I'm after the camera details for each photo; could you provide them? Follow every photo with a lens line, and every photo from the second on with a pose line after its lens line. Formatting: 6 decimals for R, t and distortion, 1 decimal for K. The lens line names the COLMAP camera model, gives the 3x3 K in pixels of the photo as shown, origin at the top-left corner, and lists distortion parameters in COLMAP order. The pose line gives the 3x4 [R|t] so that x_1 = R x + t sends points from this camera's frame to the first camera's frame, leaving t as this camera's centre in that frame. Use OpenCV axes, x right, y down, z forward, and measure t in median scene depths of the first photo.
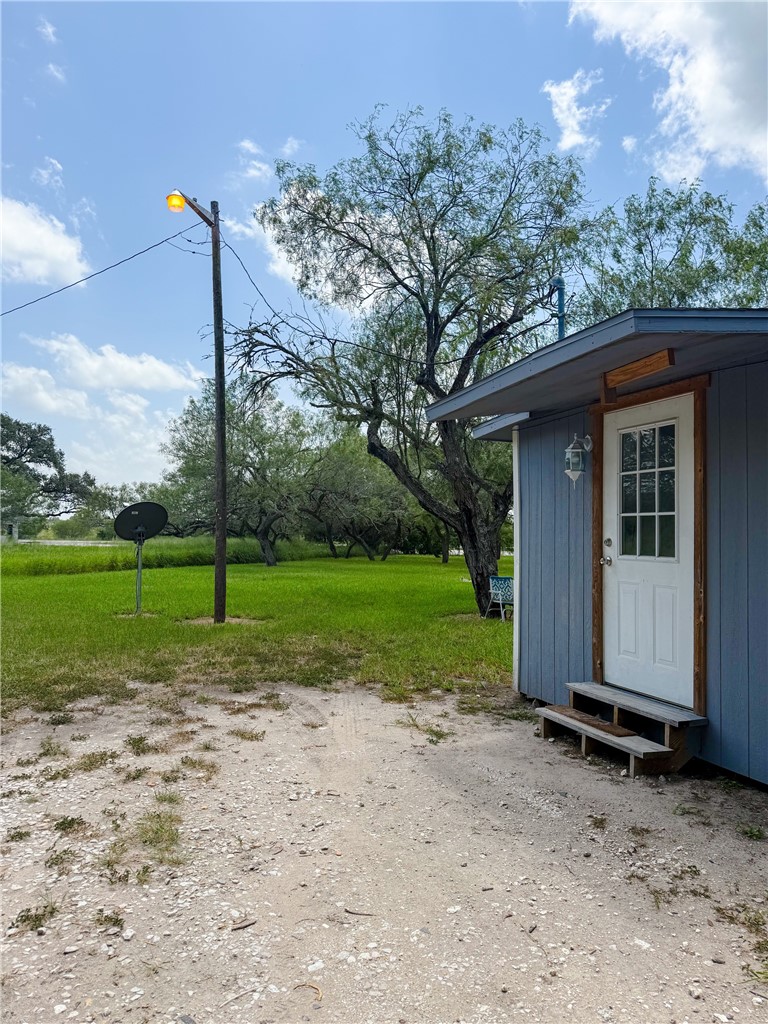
lens RADIAL K [[732.6, 0, 384.0], [0, 732.6, 512.0], [0, 0, 1]] dist [0.095743, -0.003728]
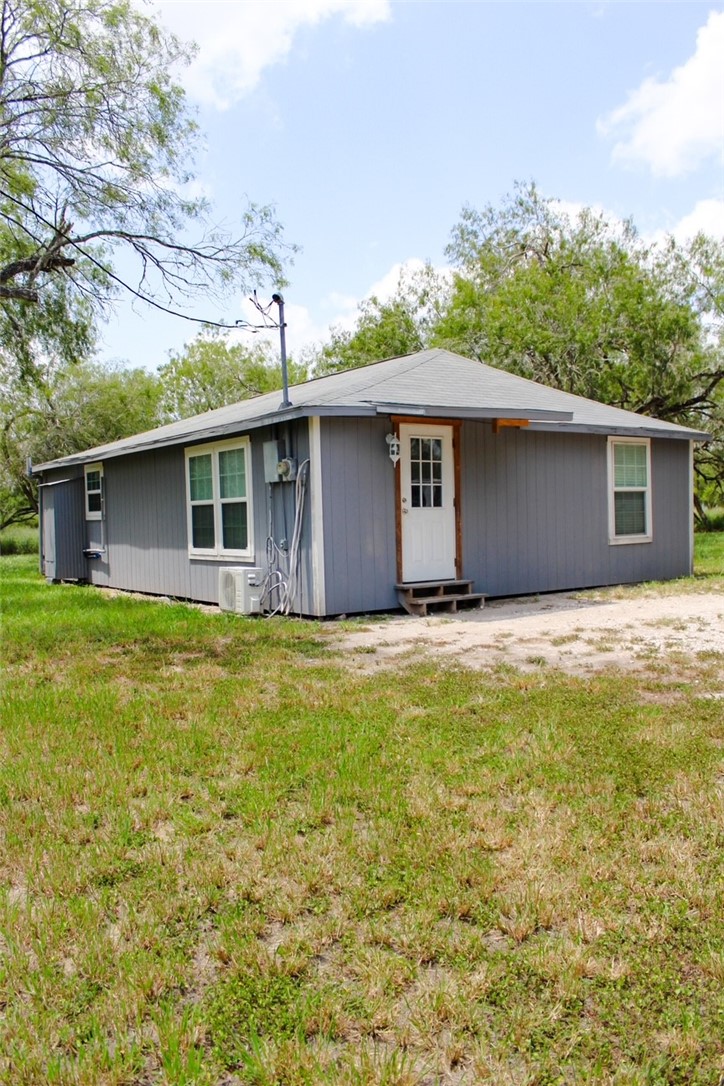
lens RADIAL K [[922.8, 0, 358.4], [0, 922.8, 560.1], [0, 0, 1]] dist [-0.185190, 0.195095]
pose [[-0.265434, -0.050042, 0.962830, -1.767553], [-0.012740, 0.998747, 0.048396, 0.079796], [-0.964045, 0.000579, -0.265739, 1.718653]]
